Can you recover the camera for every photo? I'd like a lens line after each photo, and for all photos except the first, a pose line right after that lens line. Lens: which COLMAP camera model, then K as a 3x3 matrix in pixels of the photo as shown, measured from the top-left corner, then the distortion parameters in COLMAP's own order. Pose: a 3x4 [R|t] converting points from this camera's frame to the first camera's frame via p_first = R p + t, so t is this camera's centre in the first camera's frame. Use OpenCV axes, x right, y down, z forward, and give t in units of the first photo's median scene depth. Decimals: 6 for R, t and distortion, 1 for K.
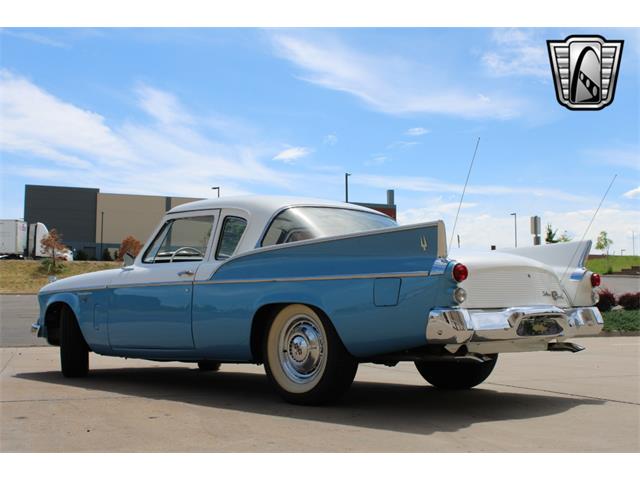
lens RADIAL K [[754.2, 0, 322.9], [0, 754.2, 242.6], [0, 0, 1]] dist [-0.063917, 0.000000]
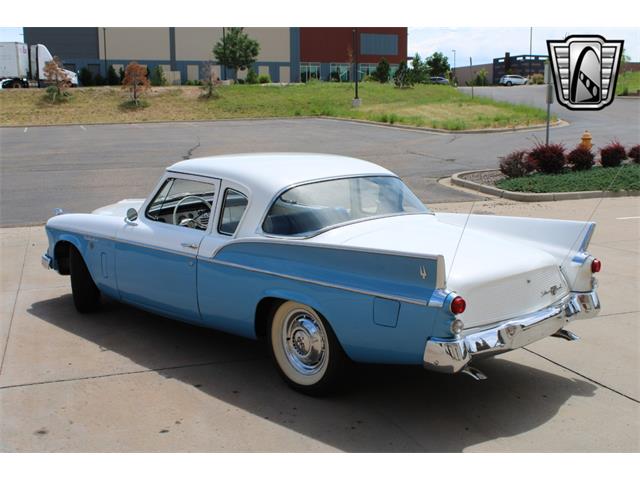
lens RADIAL K [[754.2, 0, 322.6], [0, 754.2, 243.1], [0, 0, 1]] dist [-0.063917, 0.000000]
pose [[0.999873, -0.006708, -0.014468, 0.012084], [0.010093, 0.968594, 0.248442, -0.232559], [0.012347, -0.248557, 0.968539, 0.030999]]
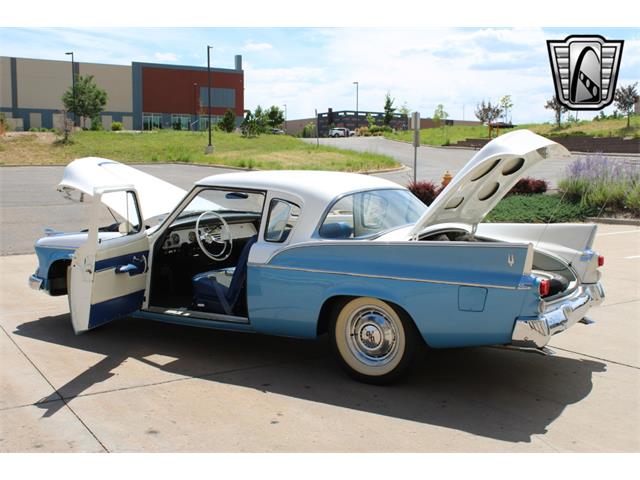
lens RADIAL K [[710.1, 0, 323.7], [0, 710.1, 235.9], [0, 0, 1]] dist [-0.059139, 0.000000]
pose [[0.977196, -0.021209, 0.211278, -0.300616], [-0.017795, 0.983320, 0.181012, -0.182626], [-0.211593, -0.180644, 0.960519, 0.027942]]
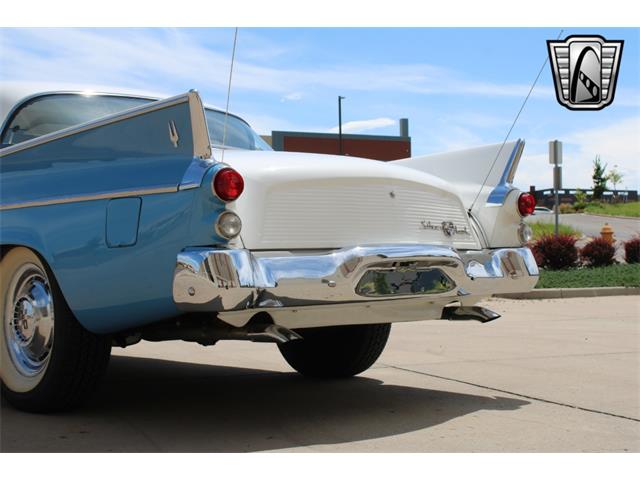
lens RADIAL K [[909.4, 0, 320.7], [0, 909.4, 239.3], [0, 0, 1]] dist [-0.043577, 0.000000]
pose [[0.999912, -0.011463, -0.006734, 0.200948], [0.011847, 0.998119, 0.060151, 0.032179], [0.006032, -0.060226, 0.998167, 0.256641]]
